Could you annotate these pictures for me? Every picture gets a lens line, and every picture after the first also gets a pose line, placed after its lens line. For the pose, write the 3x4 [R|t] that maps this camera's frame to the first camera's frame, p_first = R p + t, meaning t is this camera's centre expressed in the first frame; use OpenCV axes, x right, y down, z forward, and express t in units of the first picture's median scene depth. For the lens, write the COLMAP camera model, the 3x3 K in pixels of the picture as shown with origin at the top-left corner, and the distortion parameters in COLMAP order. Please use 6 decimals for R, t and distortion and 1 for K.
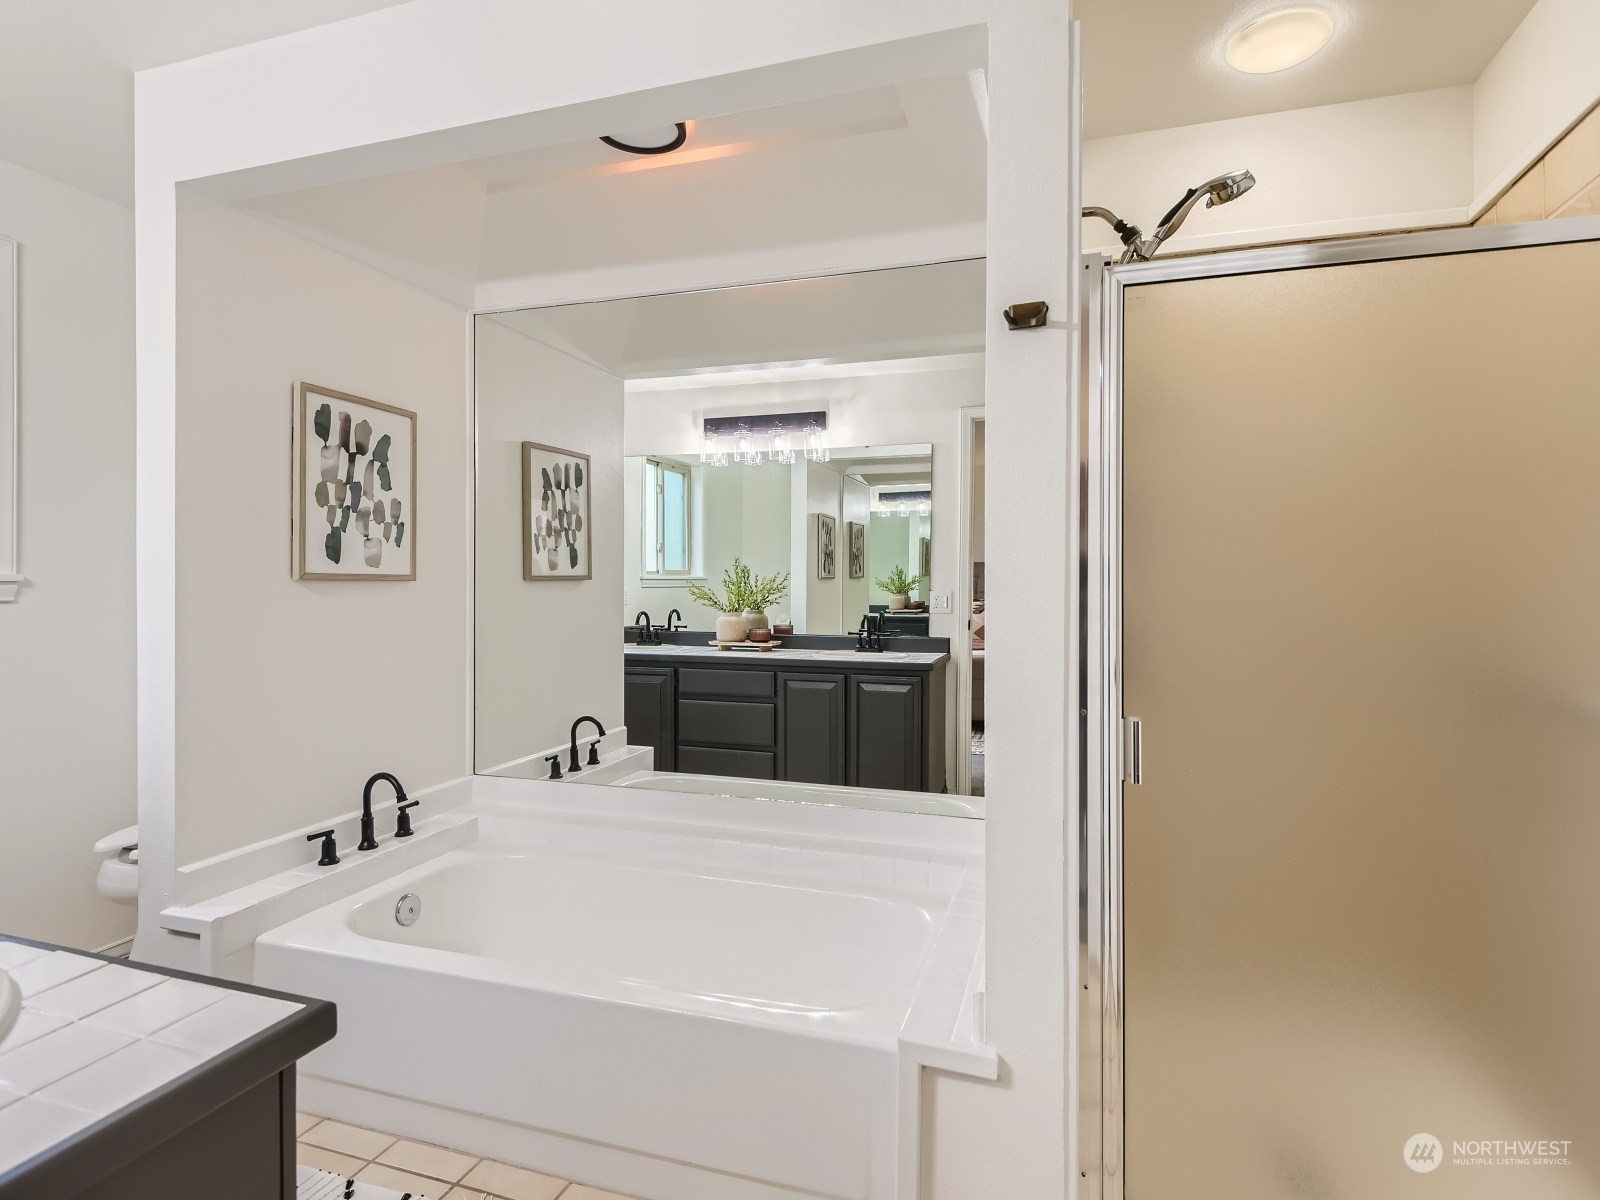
lens RADIAL K [[843.3, 0, 798.9], [0, 843.3, 588.2], [0, 0, 1]] dist [-0.007337, -0.000891]
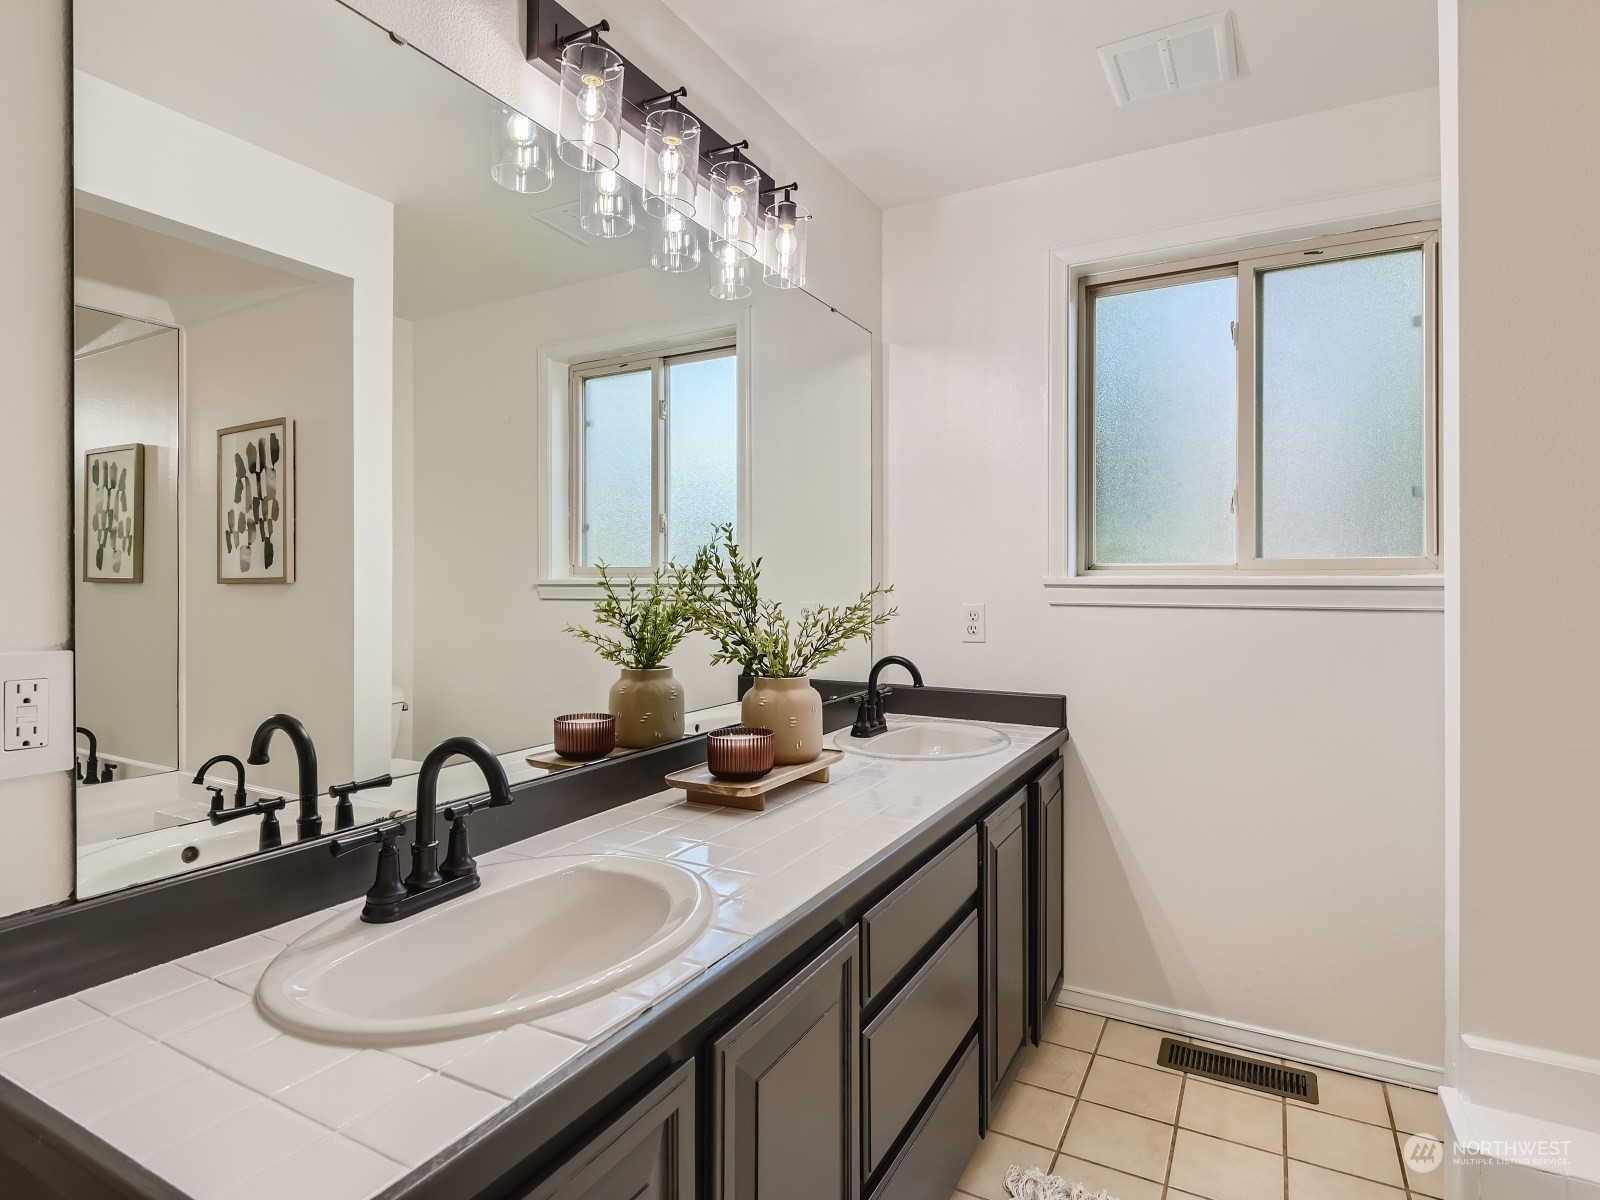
lens RADIAL K [[843.3, 0, 800.9], [0, 843.3, 590.3], [0, 0, 1]] dist [-0.007337, -0.000891]
pose [[-0.197639, 0.009375, -0.980230, 0.414432], [-0.015170, 0.999805, 0.012621, -0.021455], [0.980157, 0.017365, -0.197459, 1.686361]]
